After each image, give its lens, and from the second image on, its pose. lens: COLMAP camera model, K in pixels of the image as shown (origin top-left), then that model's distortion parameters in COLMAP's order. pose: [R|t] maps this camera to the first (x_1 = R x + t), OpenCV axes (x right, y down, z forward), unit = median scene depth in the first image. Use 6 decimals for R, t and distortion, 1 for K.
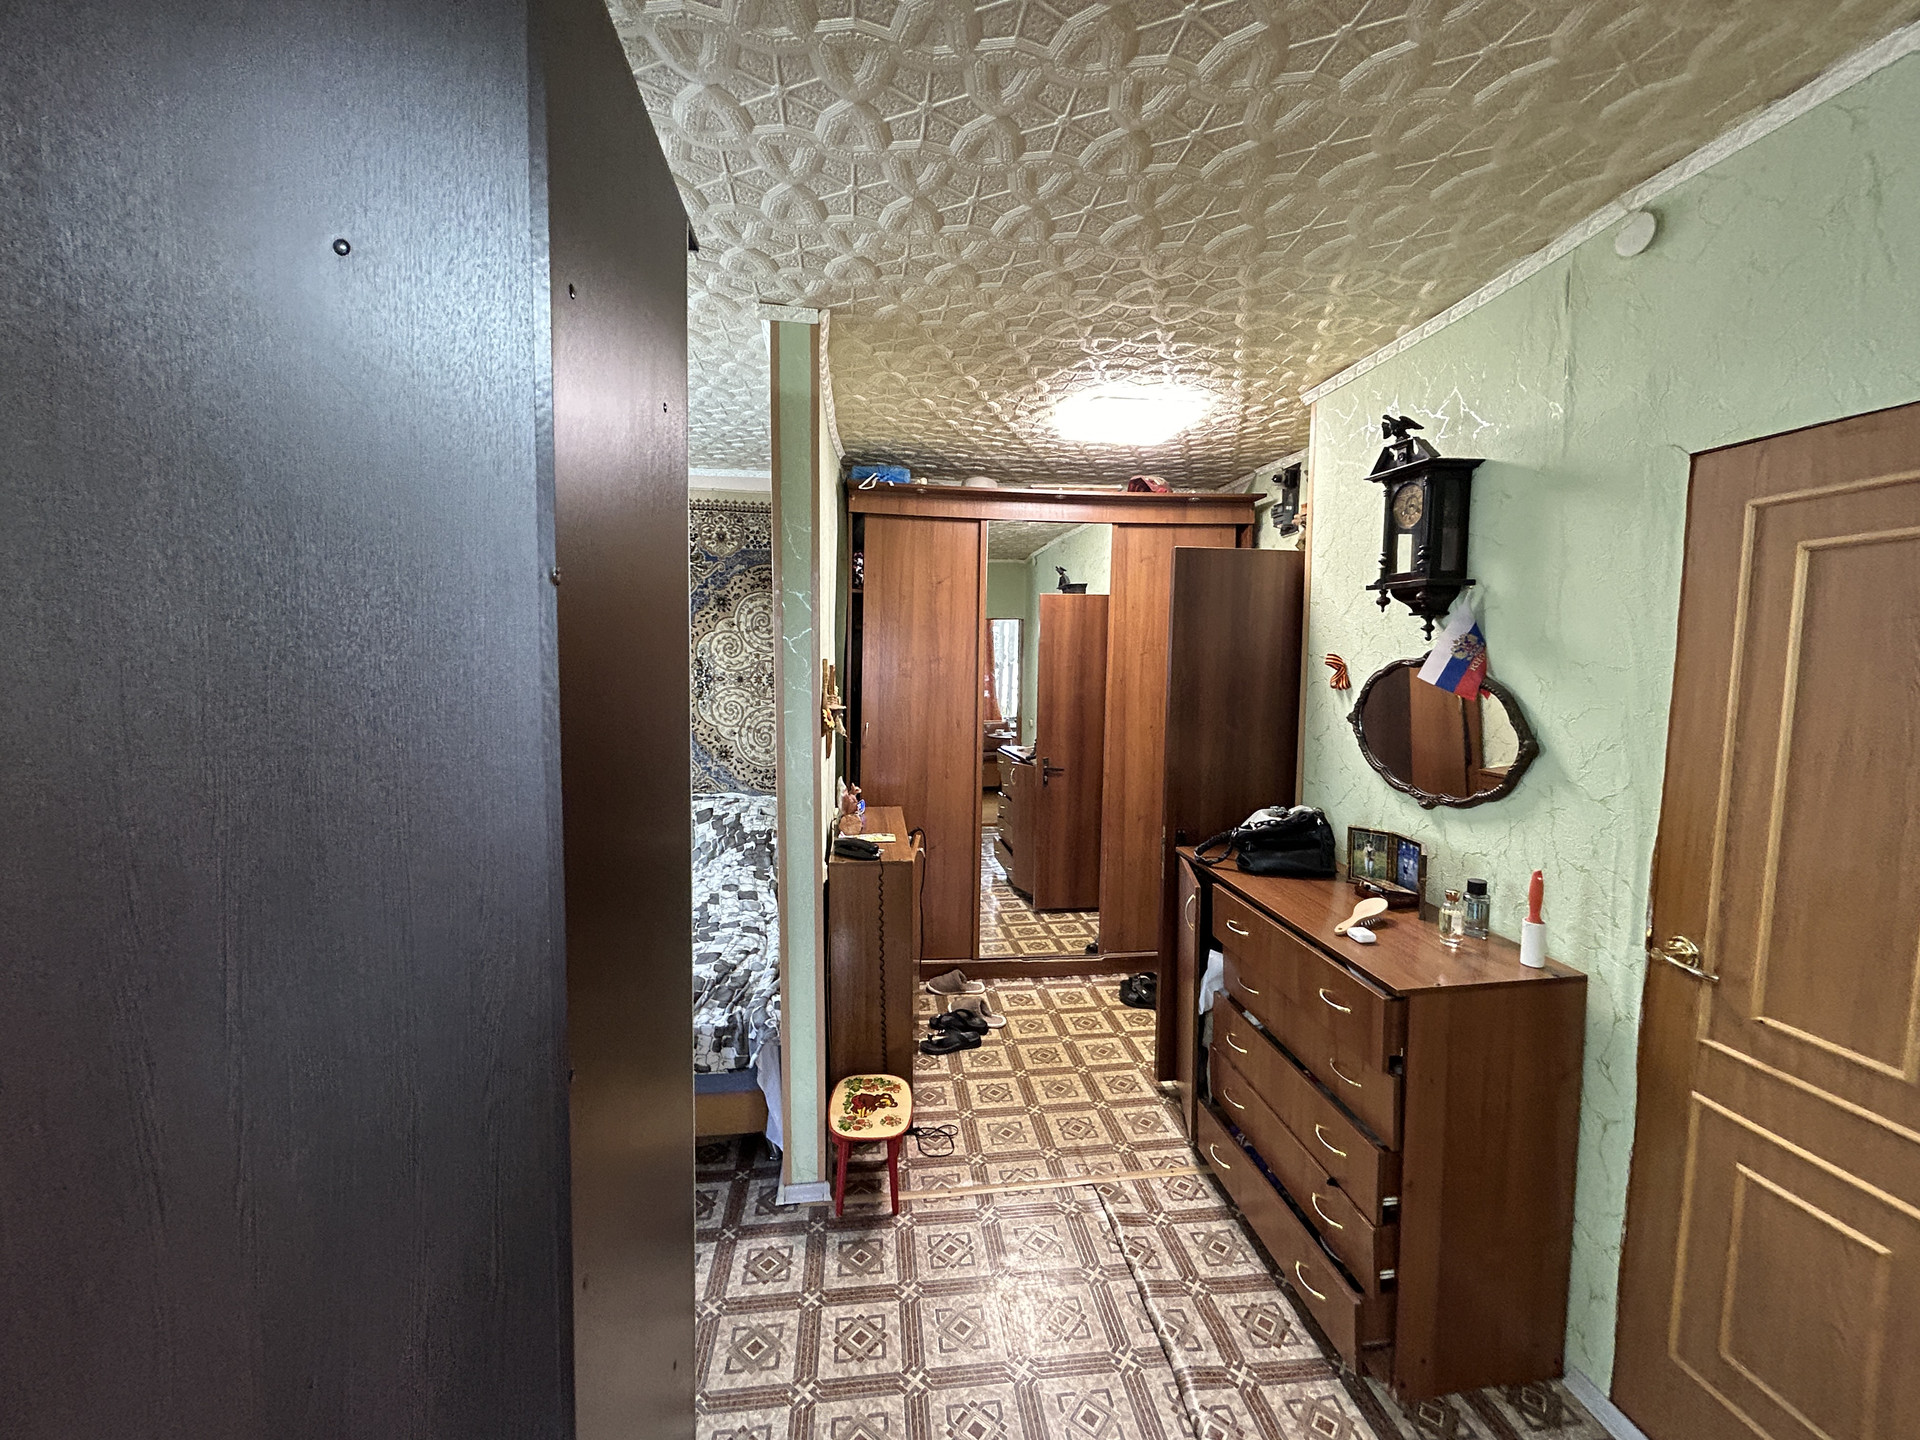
lens RADIAL K [[770.8, 0, 956.8], [0, 770.8, 721.6], [0, 0, 1]] dist [-0.001766, 0.000500]
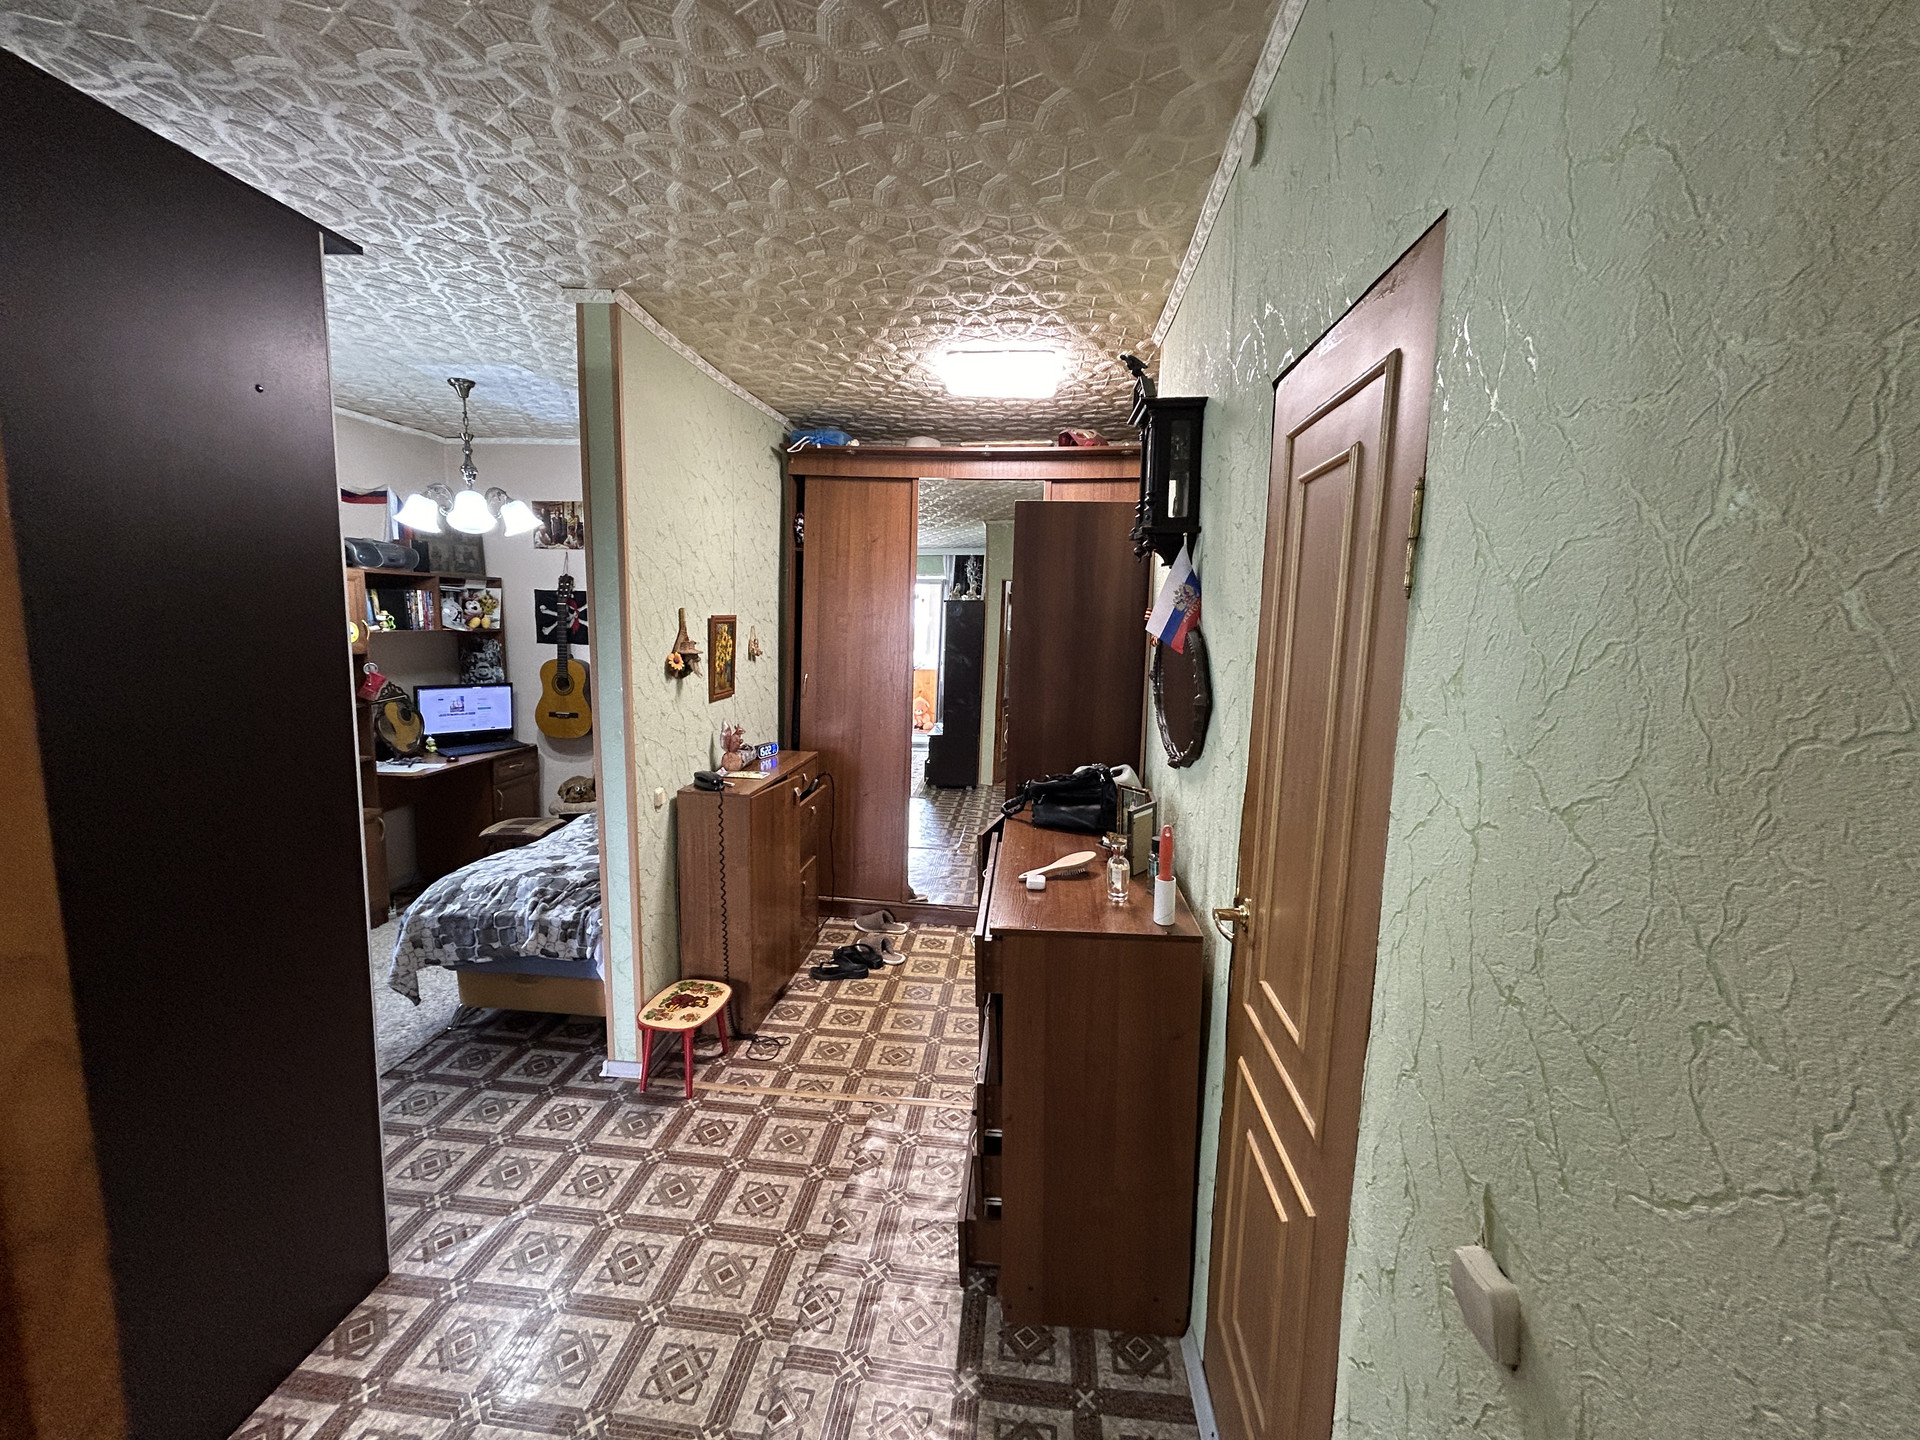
lens RADIAL K [[769.1, 0, 950.1], [0, 769.1, 719.6], [0, 0, 1]] dist [-0.003050, 0.000308]
pose [[0.974950, 0.043561, -0.218118, 0.347227], [-0.035026, 0.998468, 0.042845, 0.014042], [0.219650, -0.034132, 0.974981, 0.000299]]
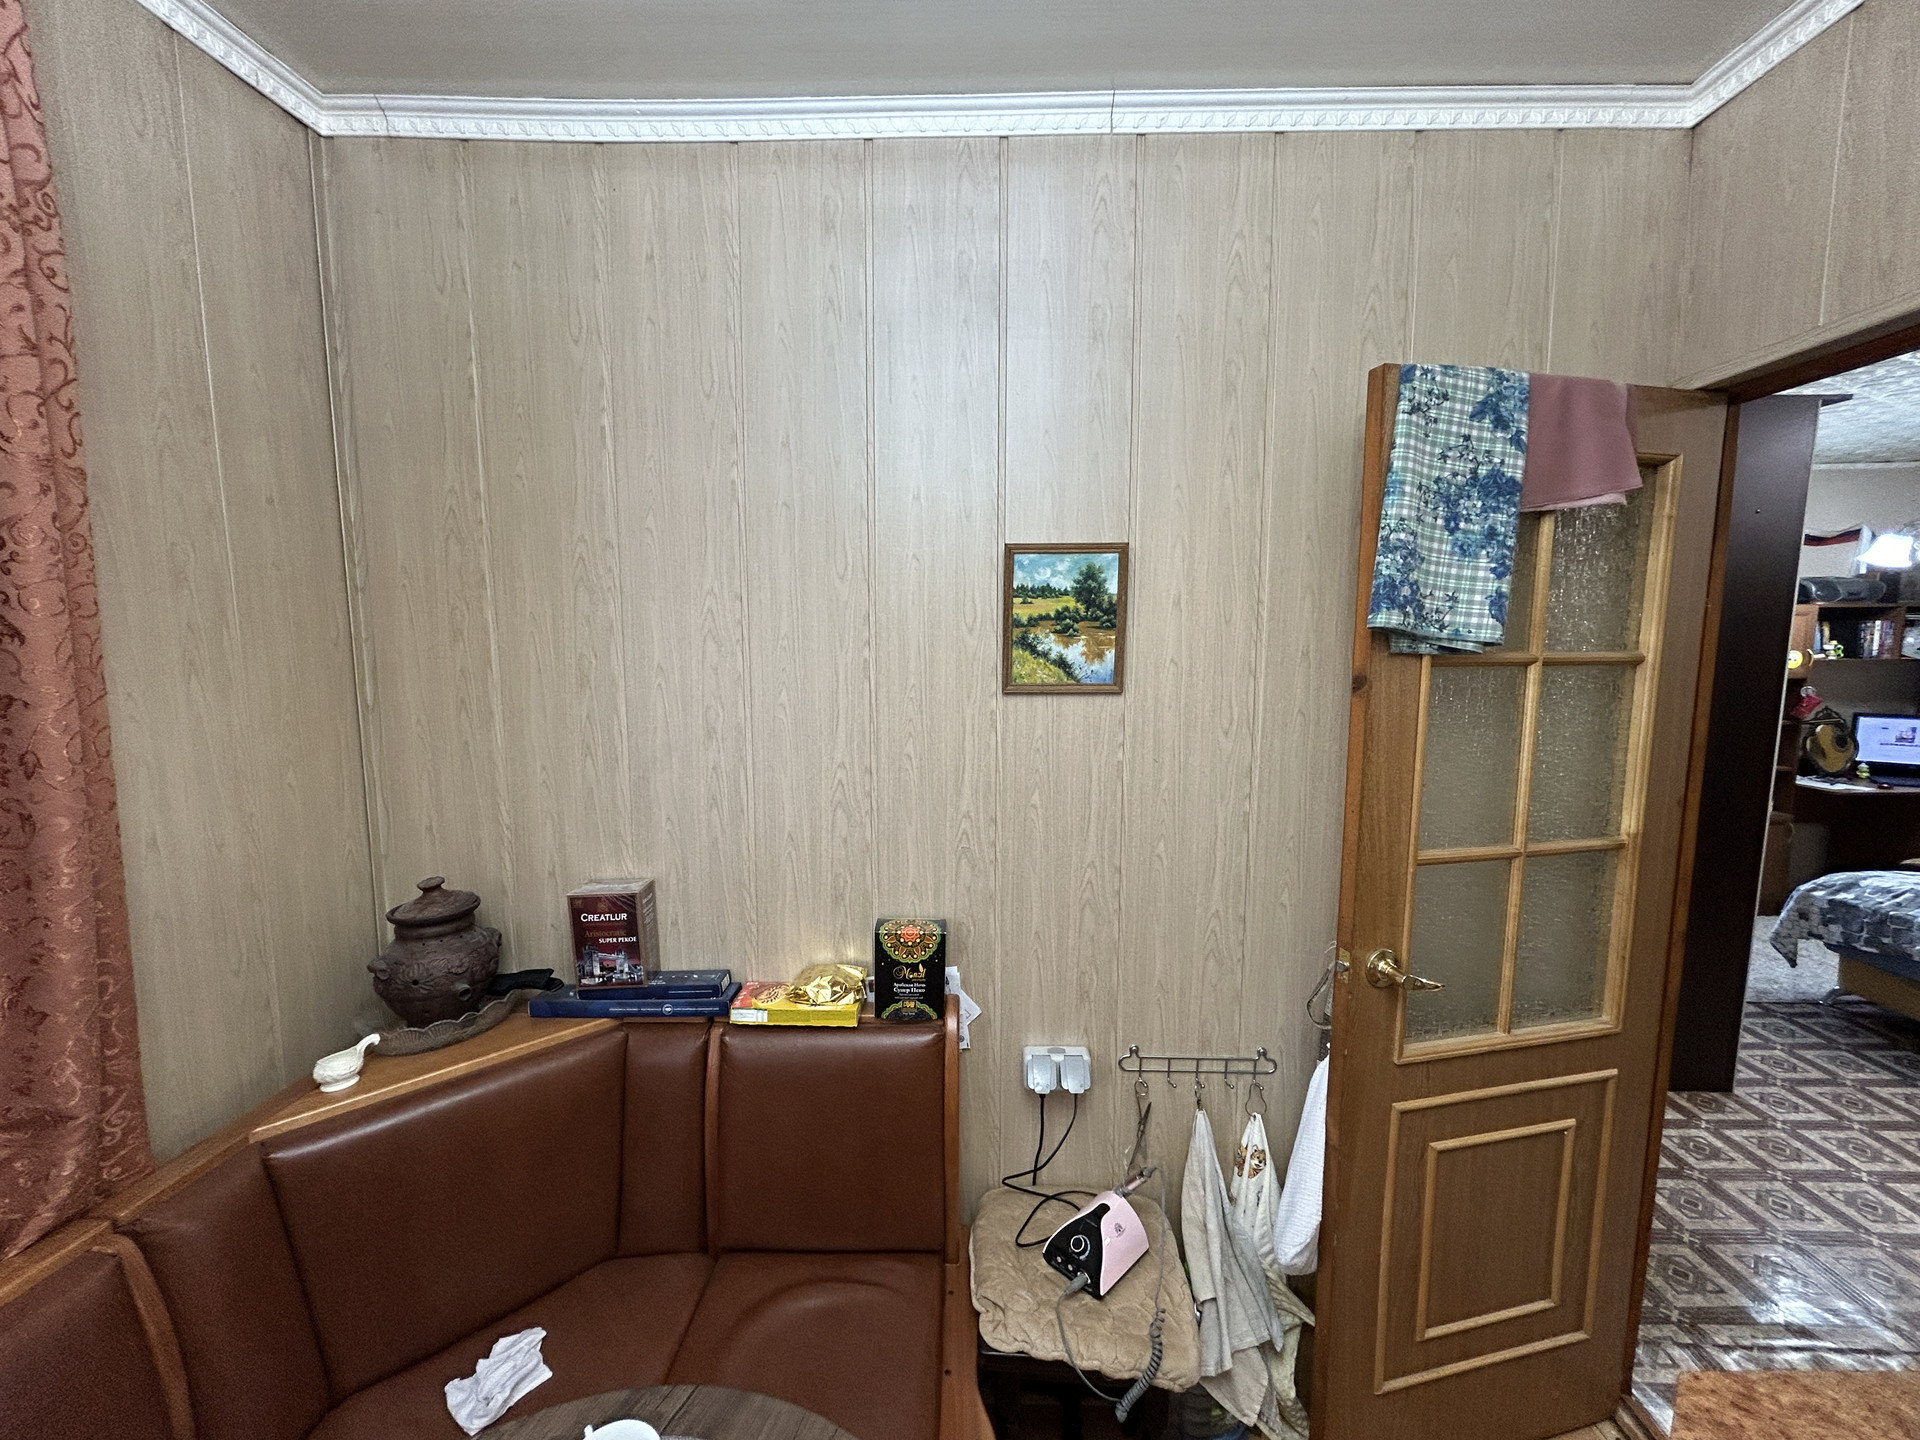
lens RADIAL K [[777.2, 0, 960.0], [0, 777.2, 720.0], [0, 0, 1]] dist [0.002192, -0.000097]
pose [[-0.134023, 0.101200, -0.985797, 0.738469], [-0.086430, 0.989788, 0.113360, 0.038424], [0.987202, 0.100396, -0.123908, -0.310808]]
